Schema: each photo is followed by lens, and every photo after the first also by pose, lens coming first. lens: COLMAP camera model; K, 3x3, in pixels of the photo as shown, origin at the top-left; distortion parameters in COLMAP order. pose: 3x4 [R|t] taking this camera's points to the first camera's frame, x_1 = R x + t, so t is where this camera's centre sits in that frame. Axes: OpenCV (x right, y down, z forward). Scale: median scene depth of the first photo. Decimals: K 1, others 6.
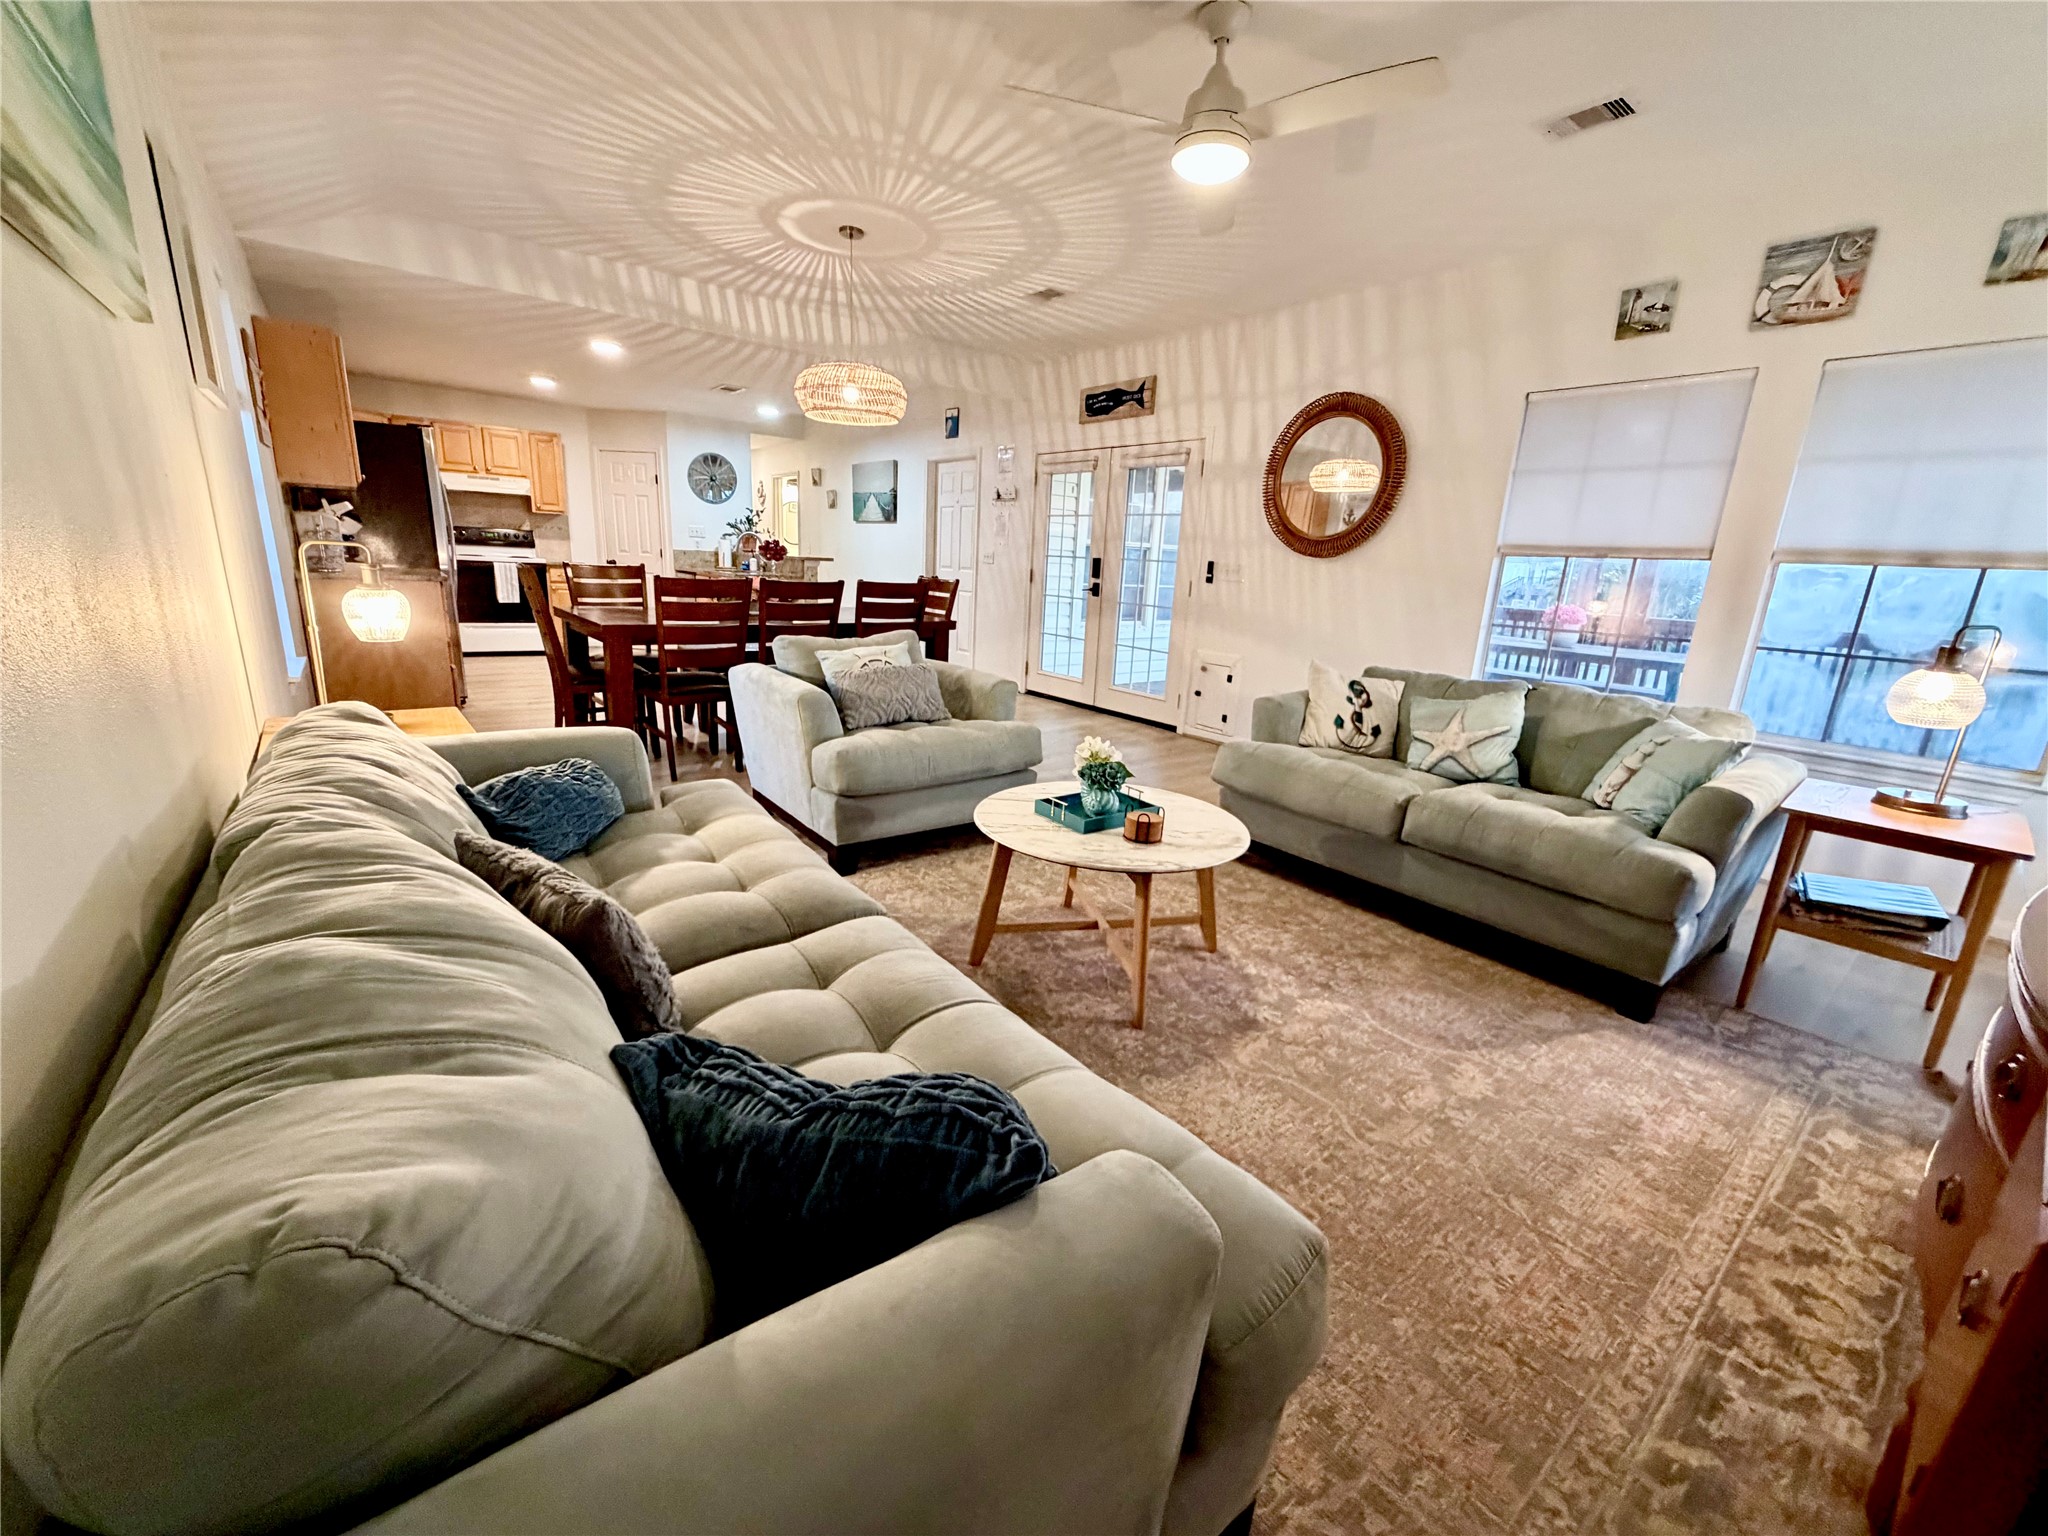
lens RADIAL K [[821.5, 0, 1015.3], [0, 821.5, 764.9], [0, 0, 1]] dist [-0.000914, -0.000090]
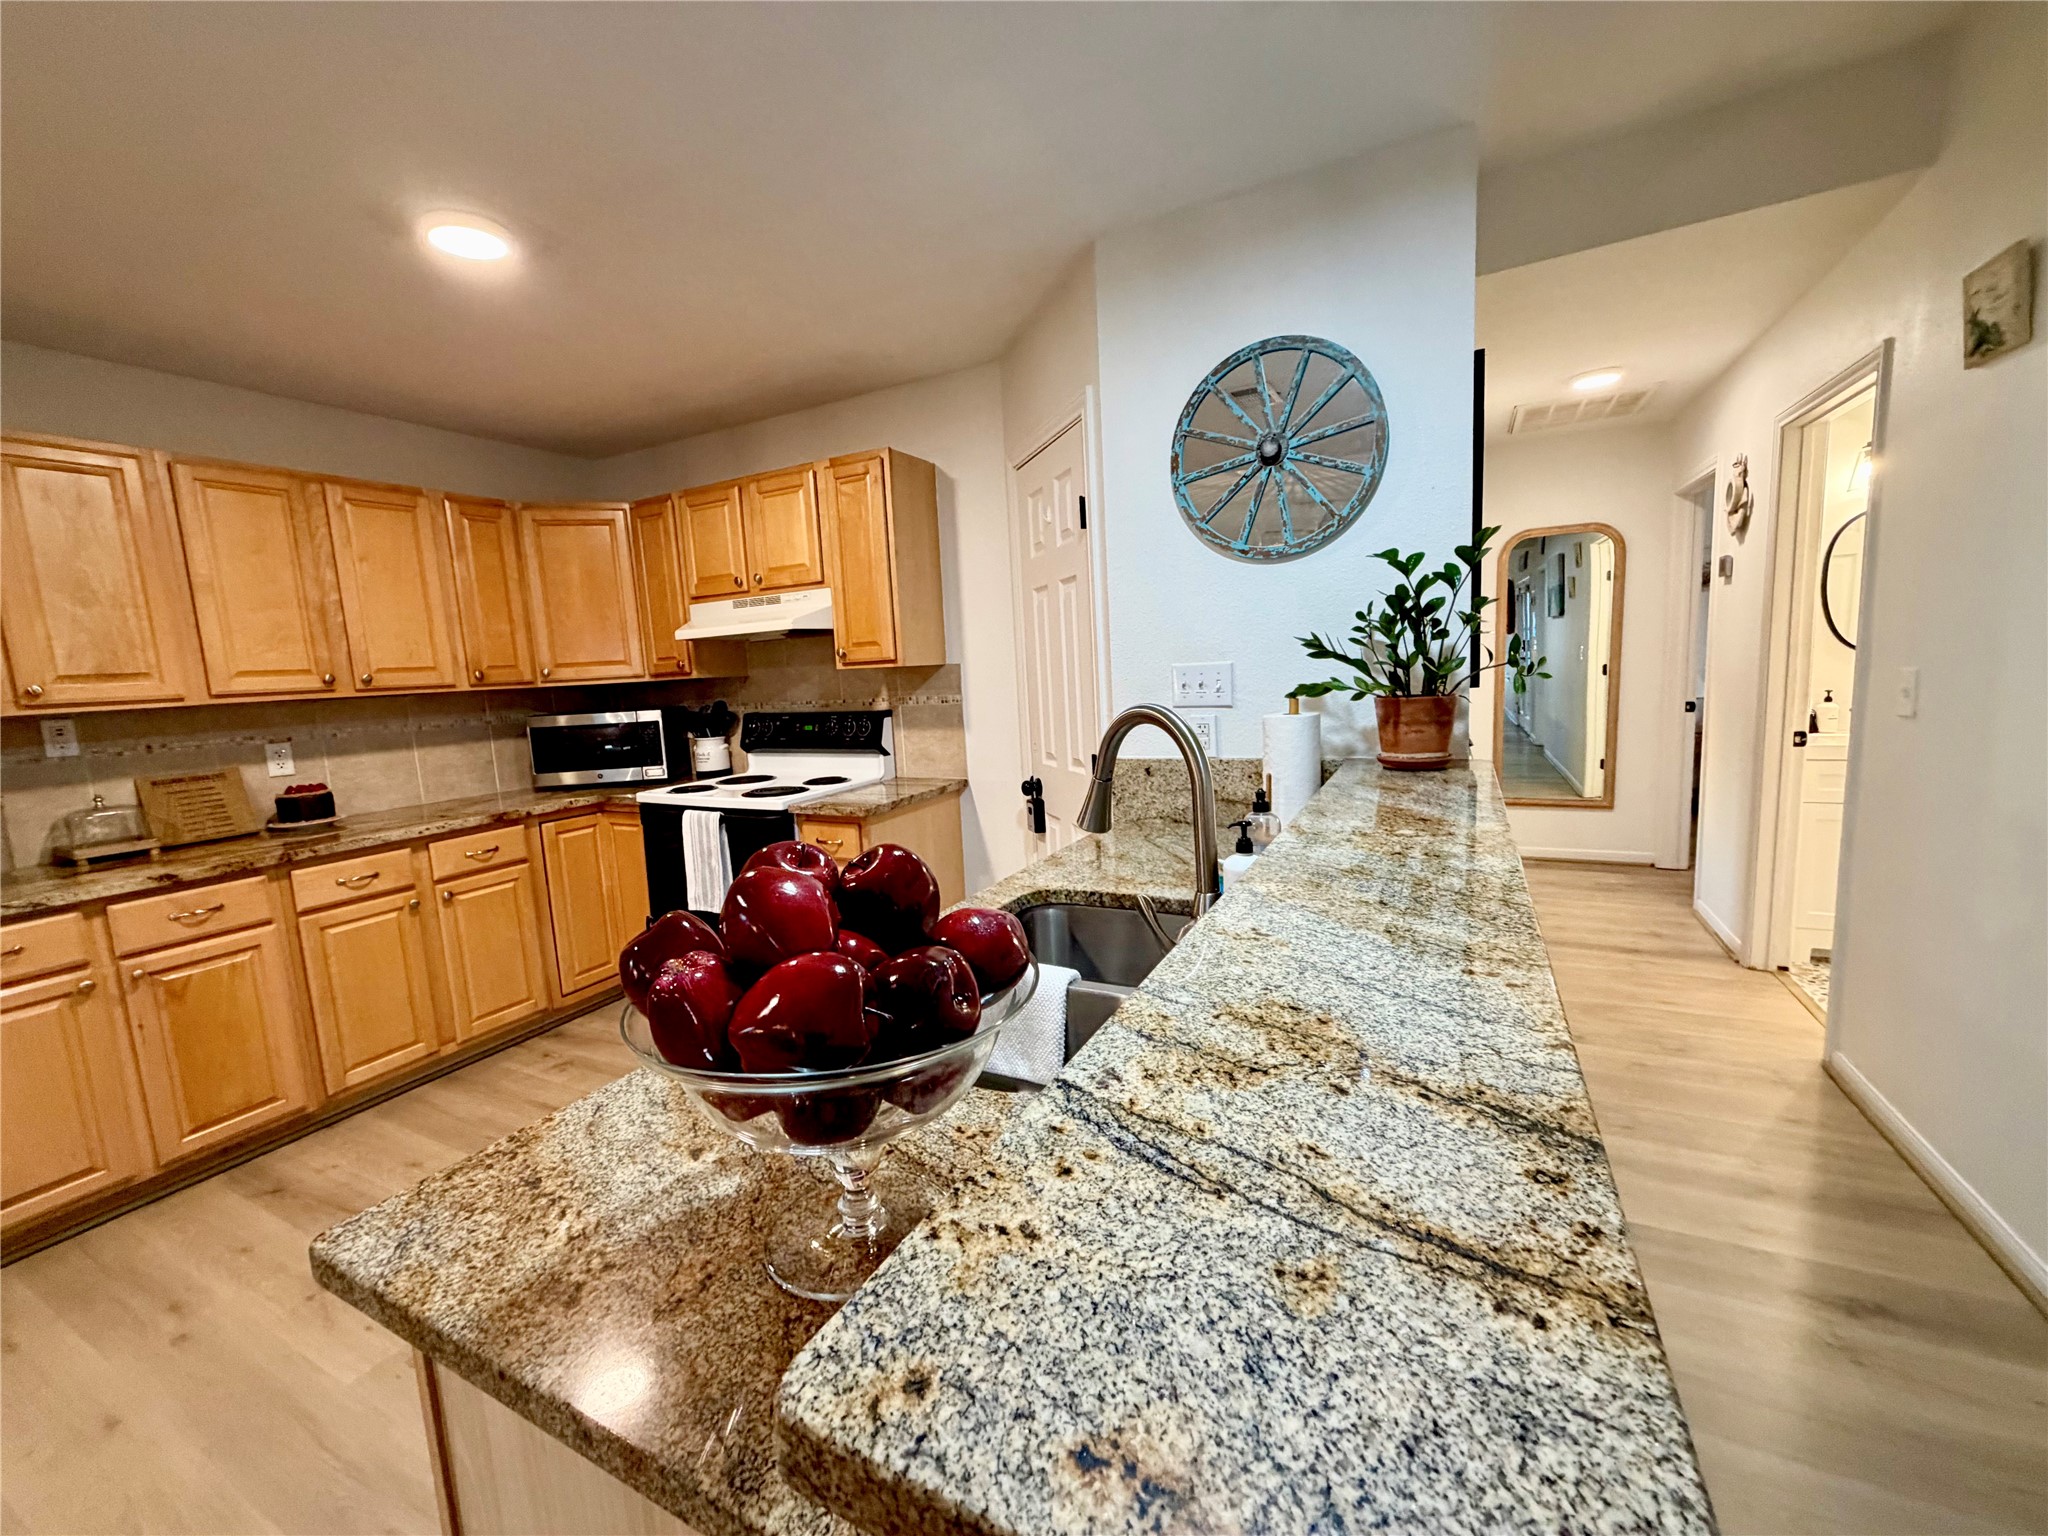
lens RADIAL K [[814.3, 0, 1021.4], [0, 814.3, 769.6], [0, 0, 1]] dist [-0.000893, 0.000042]
pose [[0.409761, 0.046265, -0.911019, -0.287964], [-0.149685, 0.988586, -0.017121, -0.381321], [0.899828, 0.143381, 0.412009, 1.319534]]
